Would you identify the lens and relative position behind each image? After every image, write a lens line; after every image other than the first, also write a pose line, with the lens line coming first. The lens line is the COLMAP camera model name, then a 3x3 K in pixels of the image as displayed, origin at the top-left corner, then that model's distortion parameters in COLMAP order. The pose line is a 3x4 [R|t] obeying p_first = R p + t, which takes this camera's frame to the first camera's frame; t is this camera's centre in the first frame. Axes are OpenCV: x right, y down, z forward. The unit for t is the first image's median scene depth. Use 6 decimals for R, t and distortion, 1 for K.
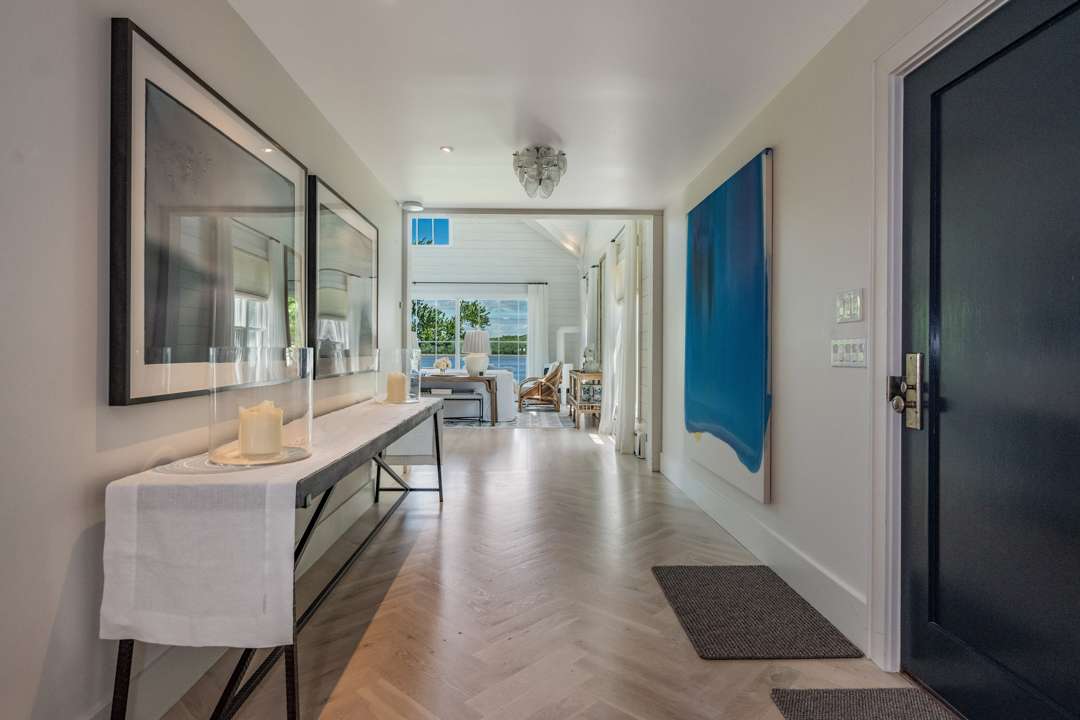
lens RADIAL K [[584.4, 0, 536.9], [0, 584.4, 347.4], [0, 0, 1]] dist [-0.001181, -0.000832]
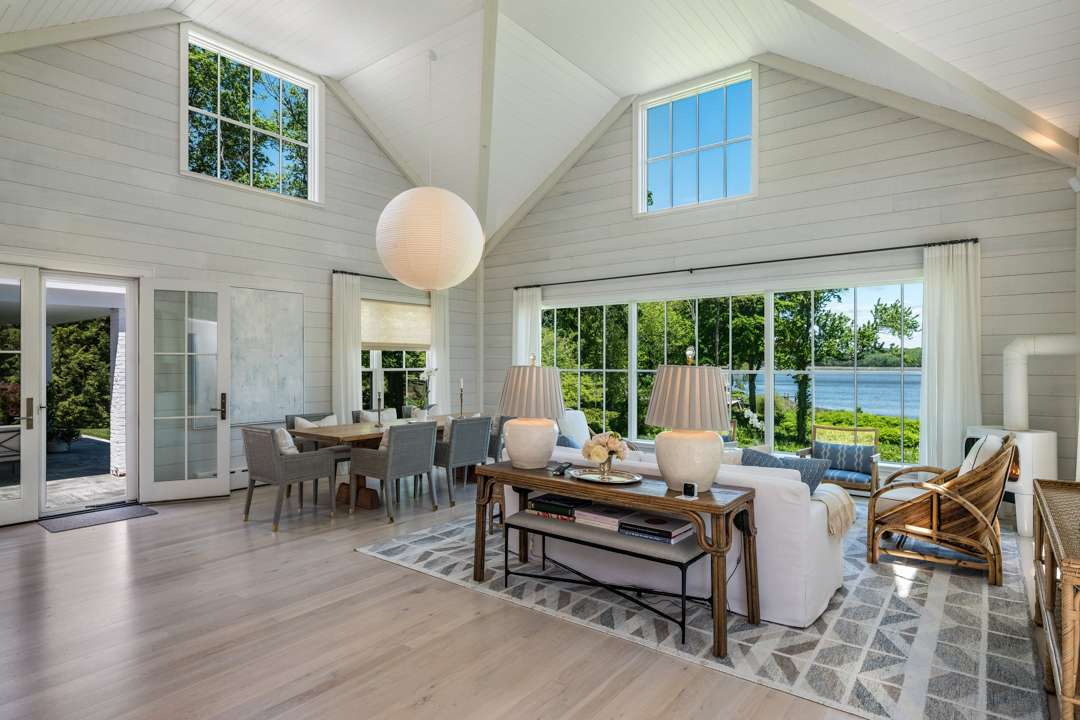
lens RADIAL K [[578.8, 0, 540.0], [0, 578.8, 360.0], [0, 0, 1]] dist [0.003529, -0.000120]
pose [[0.778472, -0.003388, -0.627670, 0.036142], [0.004197, 0.999991, -0.000193, -0.021710], [0.627666, -0.002484, 0.778479, 0.467737]]
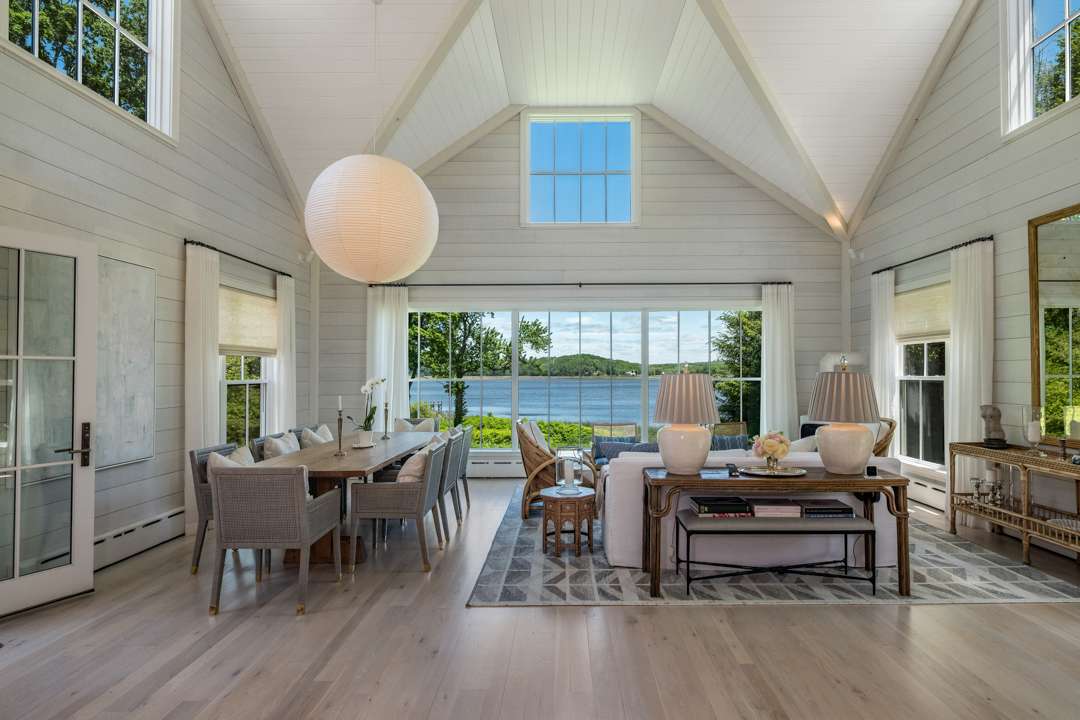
lens RADIAL K [[591.6, 0, 566.1], [0, 591.6, 361.4], [0, 0, 1]] dist [-0.000126, 0.000151]
pose [[0.999867, -0.004690, -0.015648, -0.213425], [0.004499, 0.999915, -0.012260, -0.021584], [0.015704, 0.012188, 0.999802, 0.384966]]
